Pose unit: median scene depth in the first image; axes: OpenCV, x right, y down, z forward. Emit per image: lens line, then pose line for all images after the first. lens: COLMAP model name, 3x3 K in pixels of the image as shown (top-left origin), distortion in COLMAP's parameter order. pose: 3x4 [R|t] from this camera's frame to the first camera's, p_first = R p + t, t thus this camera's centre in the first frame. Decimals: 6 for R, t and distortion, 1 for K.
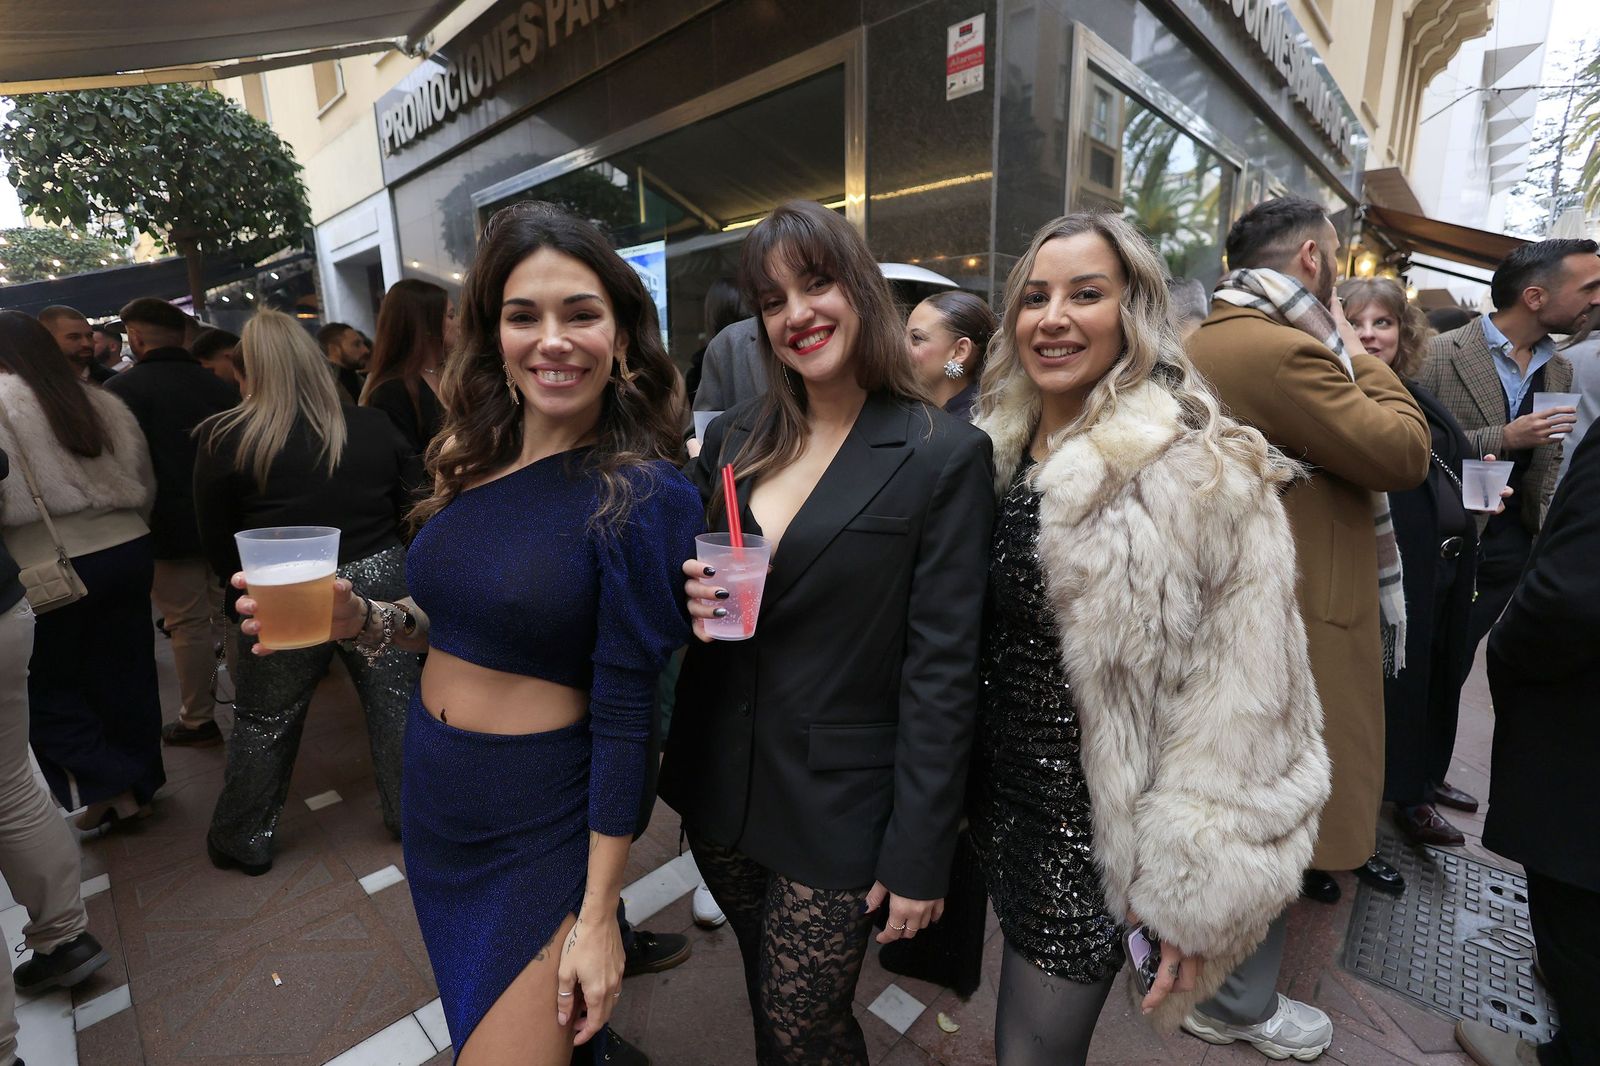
lens RADIAL K [[739.2, 0, 796.0], [0, 739.2, 539.1], [0, 0, 1]] dist [0.001792, 0.000999]
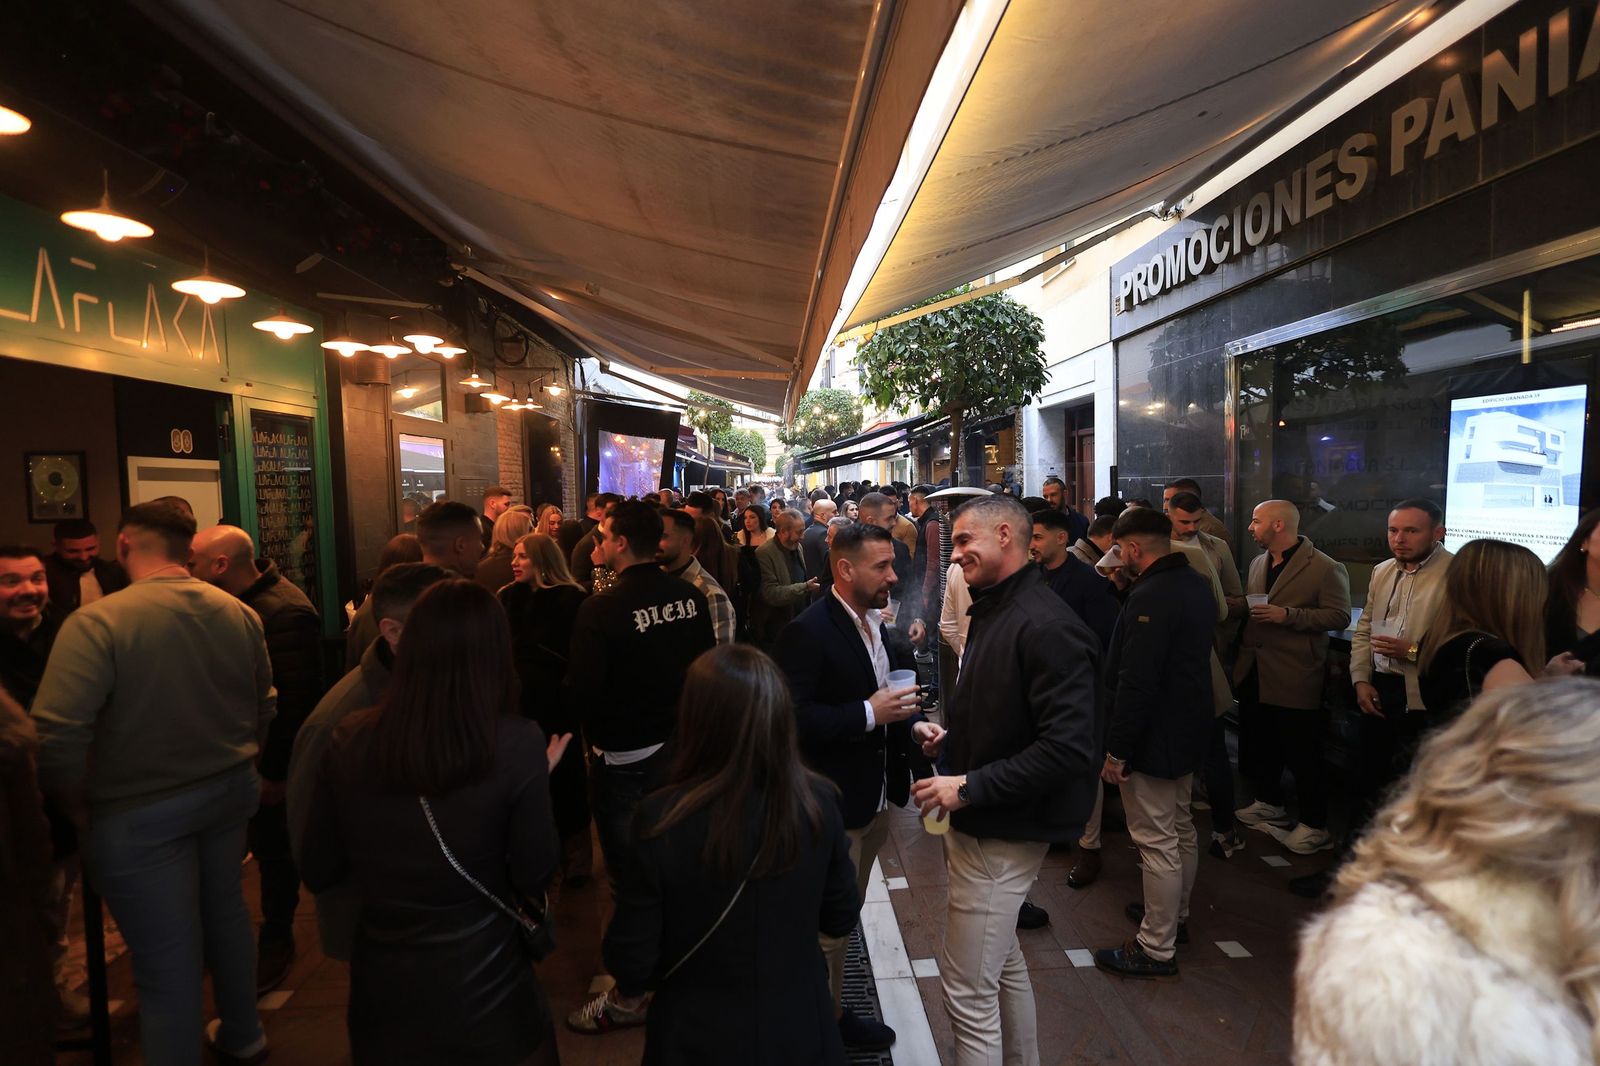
lens RADIAL K [[739.2, 0, 805.4], [0, 739.2, 523.0], [0, 0, 1]] dist [0.001792, 0.000999]
pose [[0.732471, 0.035100, -0.679893, -0.190840], [-0.137522, 0.985711, -0.097268, -0.078573], [0.666764, 0.164746, 0.726831, -0.001035]]
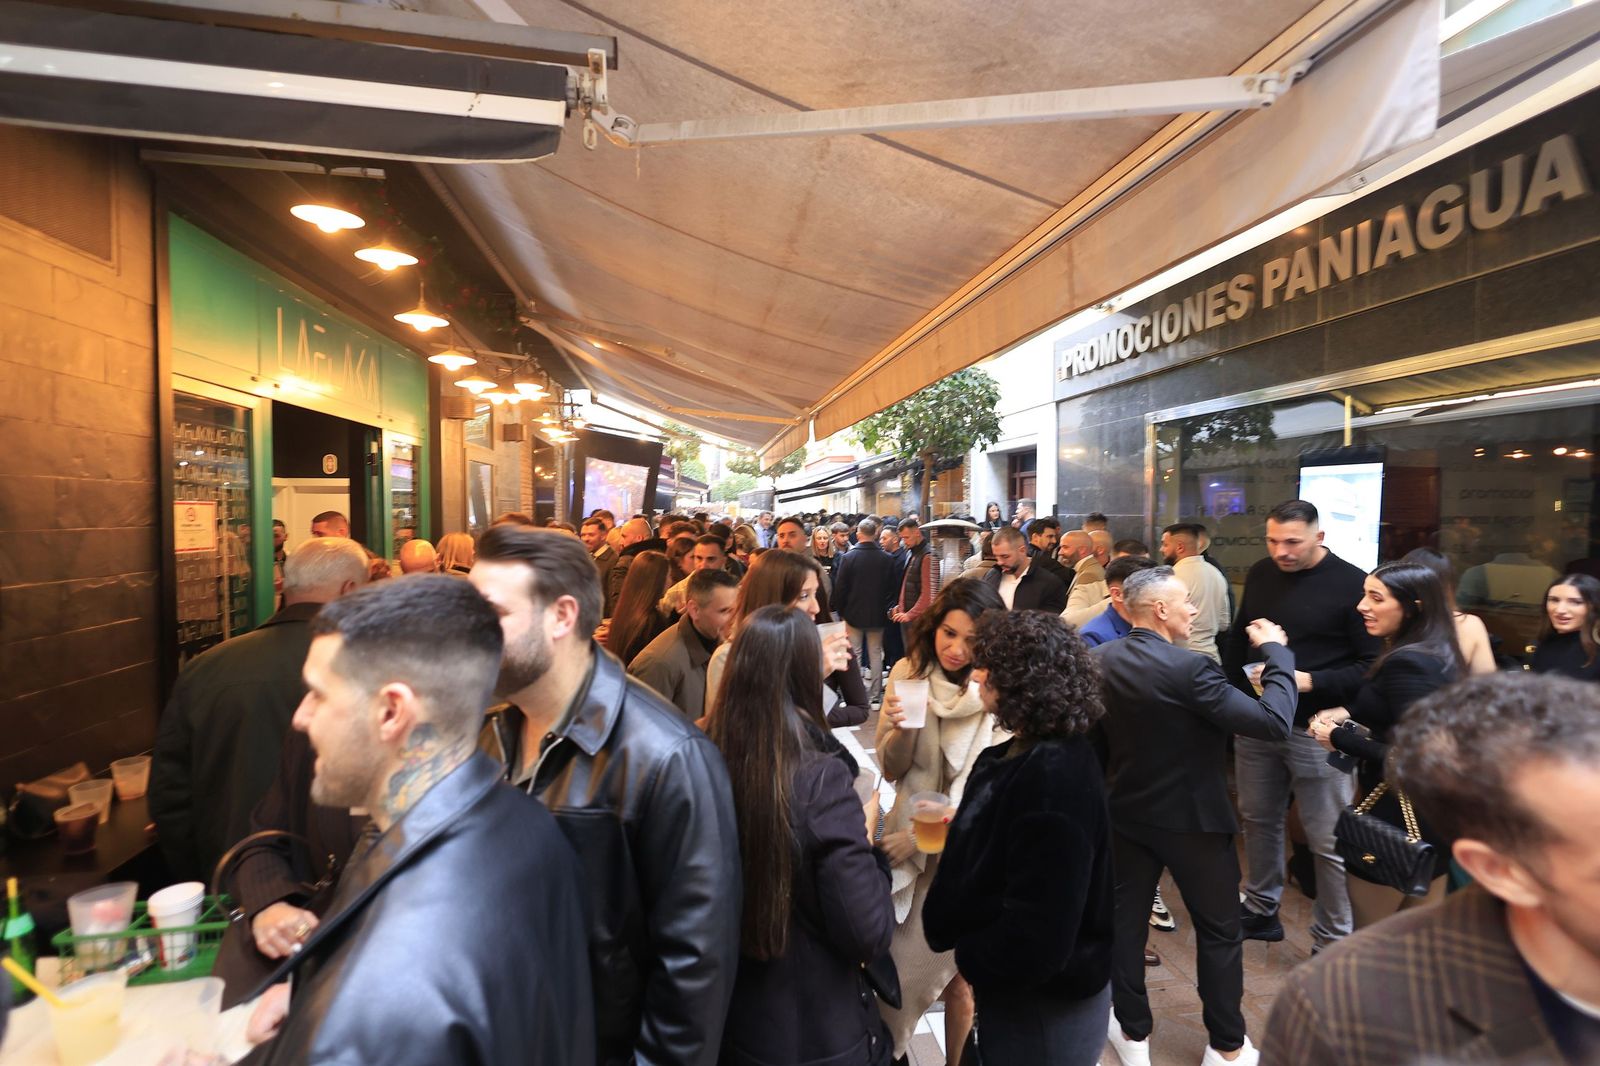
lens RADIAL K [[739.2, 0, 807.2], [0, 739.2, 531.6], [0, 0, 1]] dist [0.001792, 0.000999]
pose [[0.804580, 0.036169, -0.592741, -0.166472], [-0.145616, 0.979687, -0.137877, -0.026780], [0.575714, 0.197245, 0.793503, -0.256987]]
